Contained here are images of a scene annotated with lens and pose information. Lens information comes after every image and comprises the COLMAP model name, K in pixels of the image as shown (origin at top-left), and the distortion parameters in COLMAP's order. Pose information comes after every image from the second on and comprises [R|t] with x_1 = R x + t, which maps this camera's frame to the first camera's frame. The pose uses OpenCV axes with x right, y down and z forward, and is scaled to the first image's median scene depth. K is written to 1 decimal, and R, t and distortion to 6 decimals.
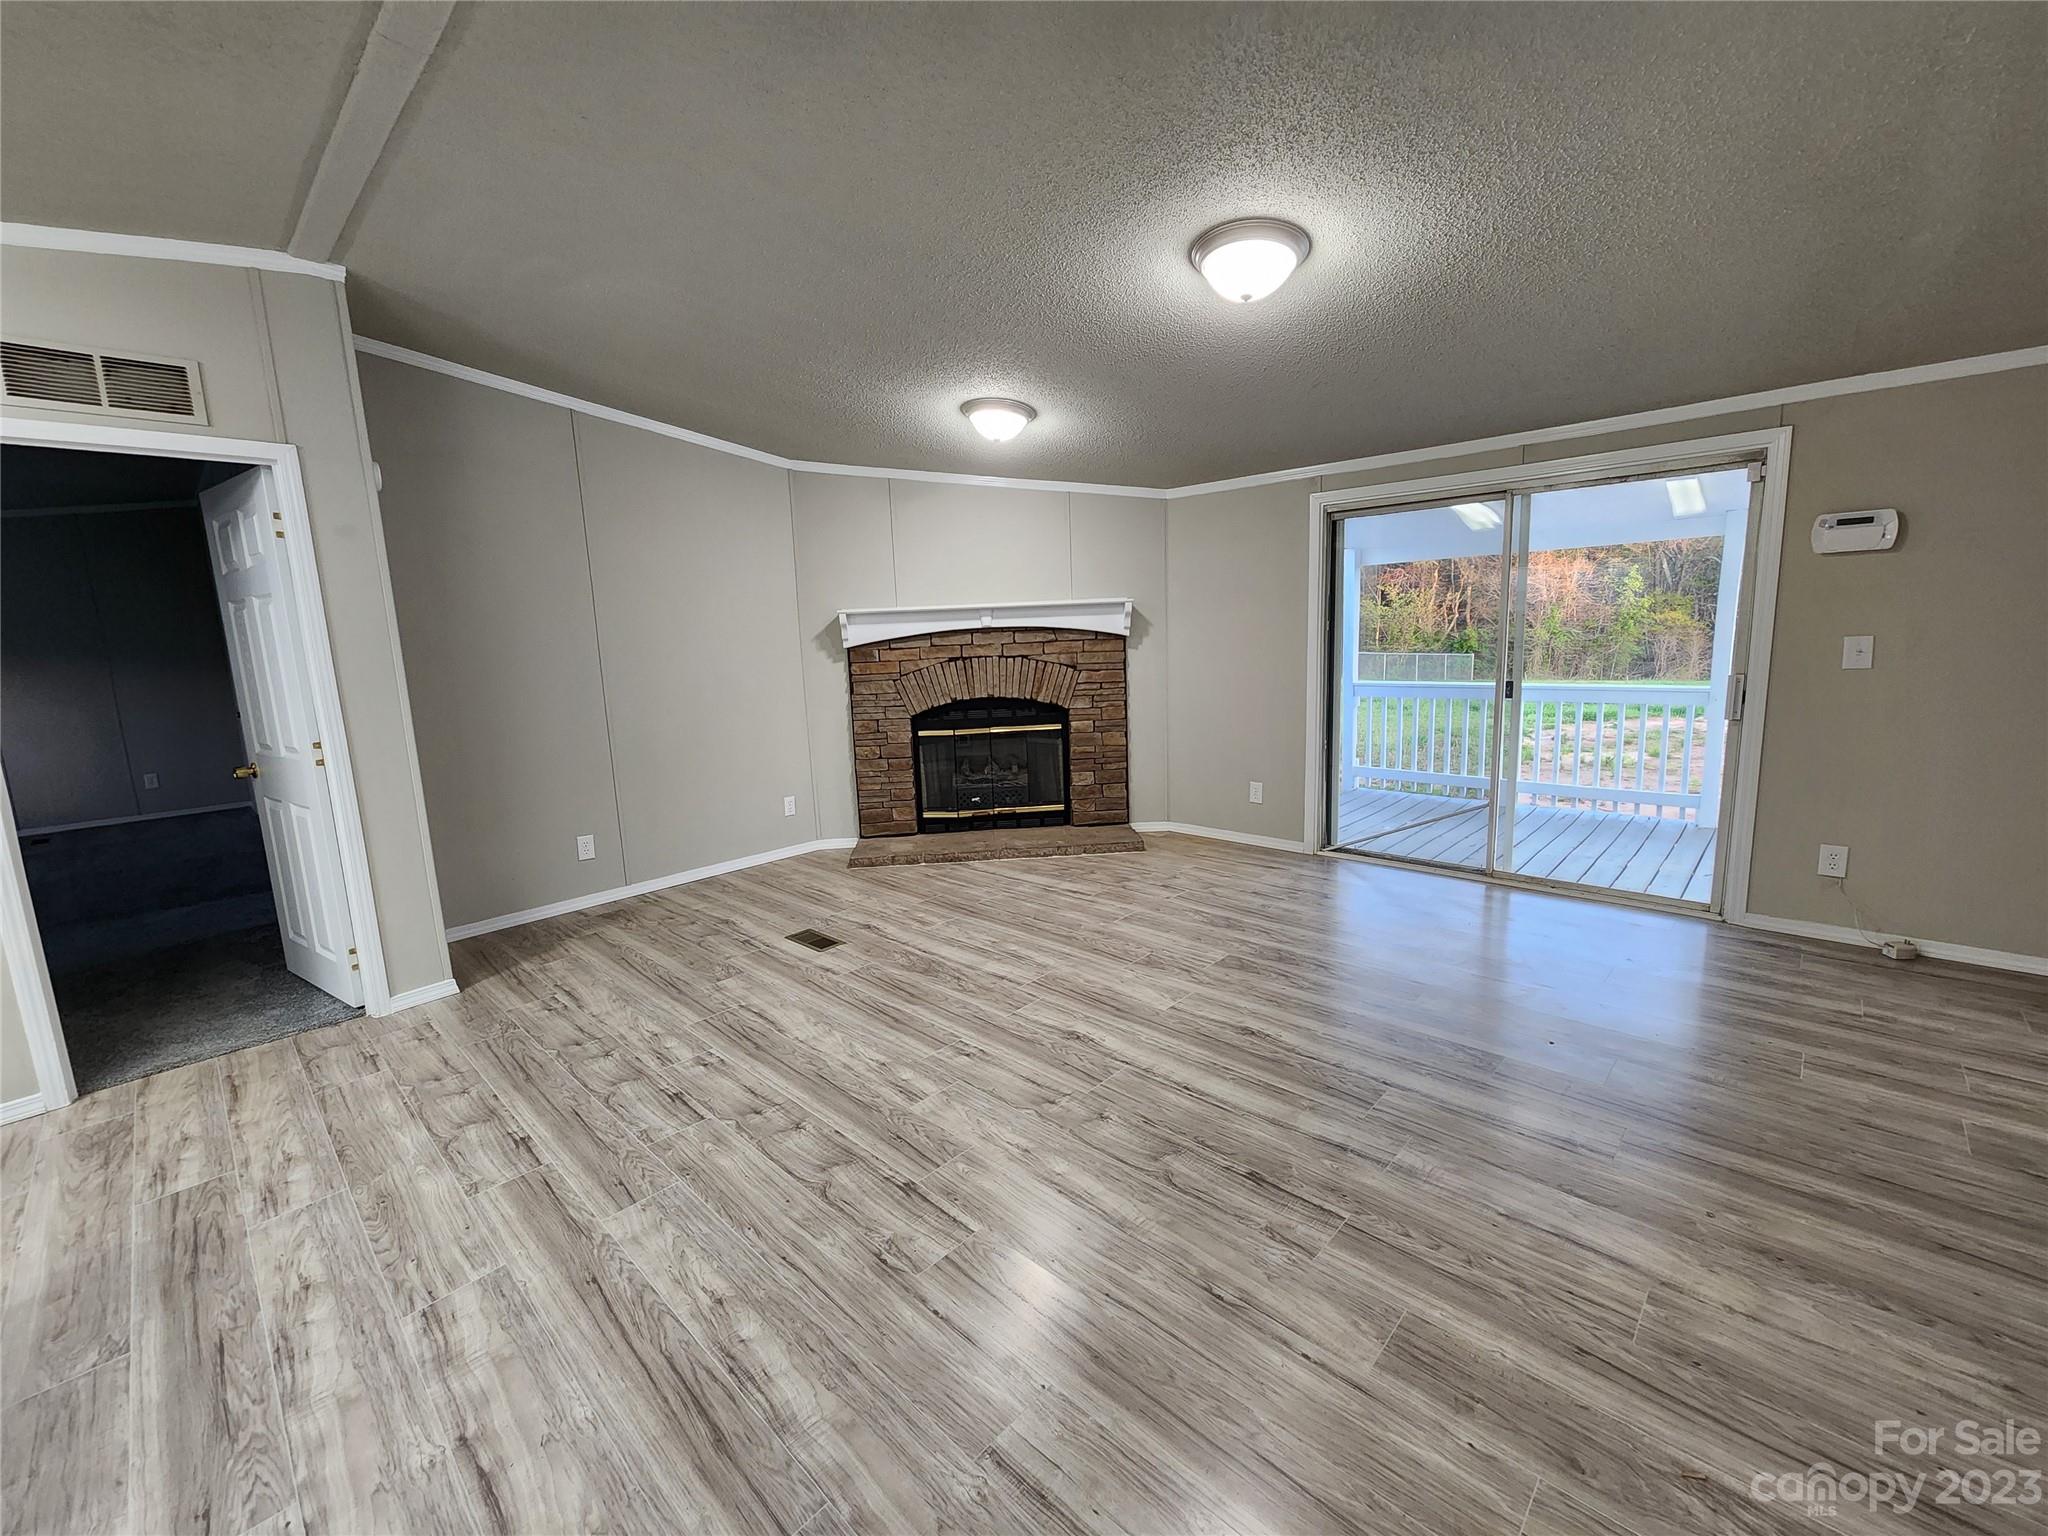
lens RADIAL K [[846.7, 0, 1016.0], [0, 846.7, 763.2], [0, 0, 1]] dist [0.001104, -0.000810]
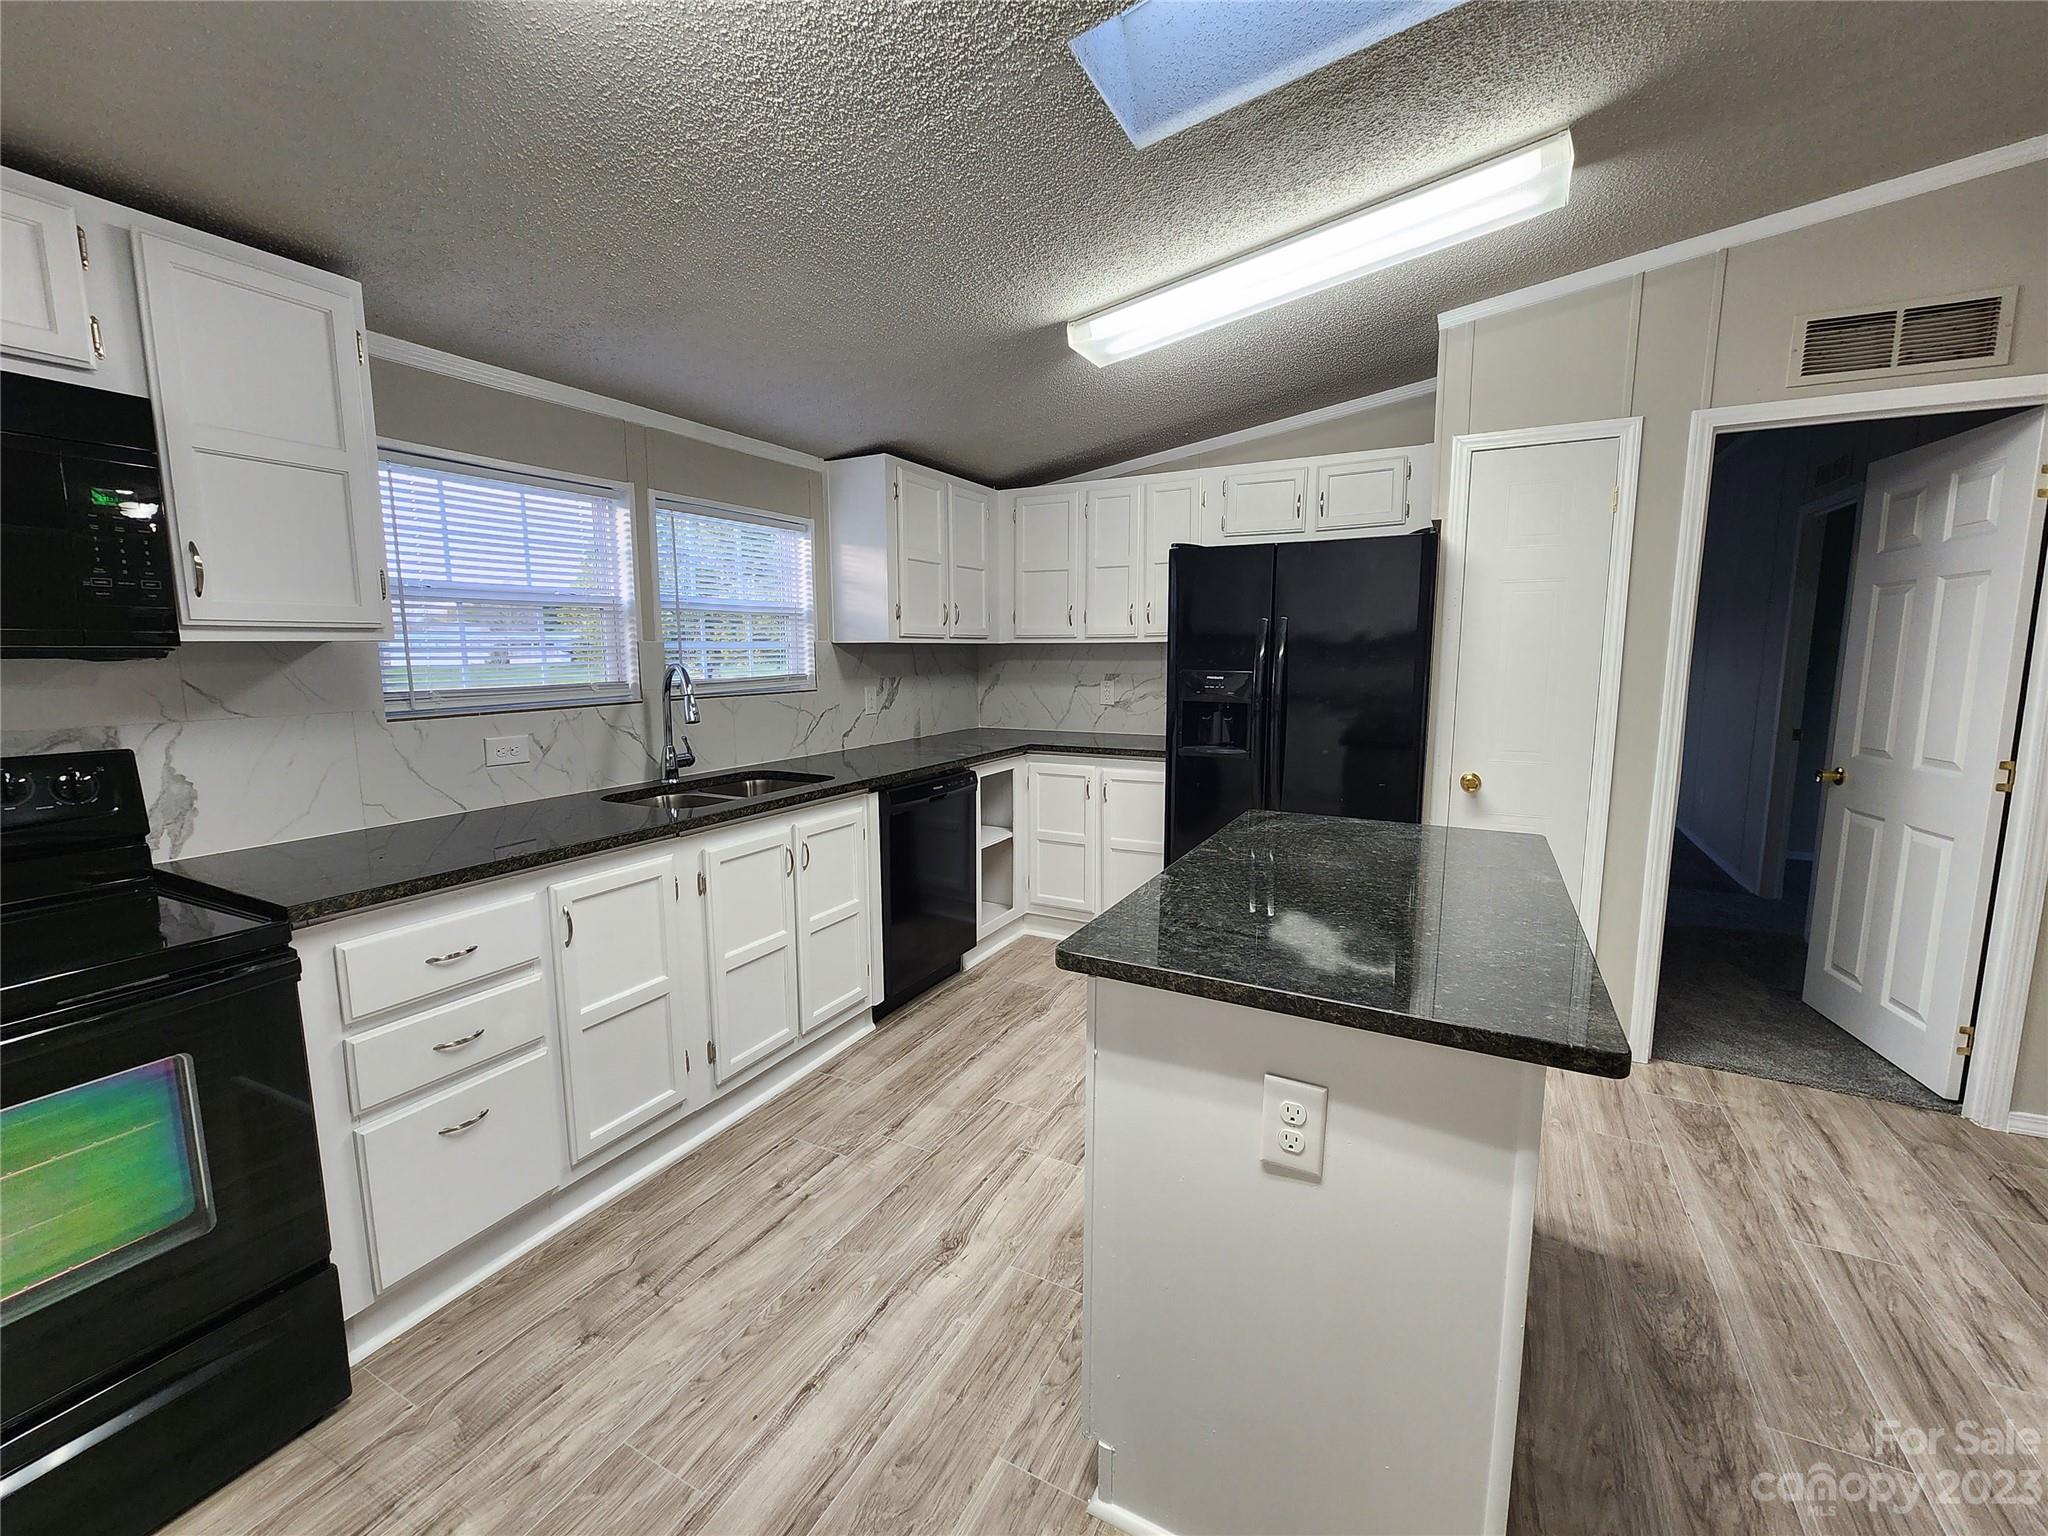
lens RADIAL K [[846.7, 0, 1015.0], [0, 846.7, 762.3], [0, 0, 1]] dist [0.001104, -0.000810]
pose [[0.278076, 0.168021, -0.945750, -0.384846], [-0.168330, 0.977871, 0.124234, 0.036573], [0.945695, 0.124651, 0.300205, -0.103094]]
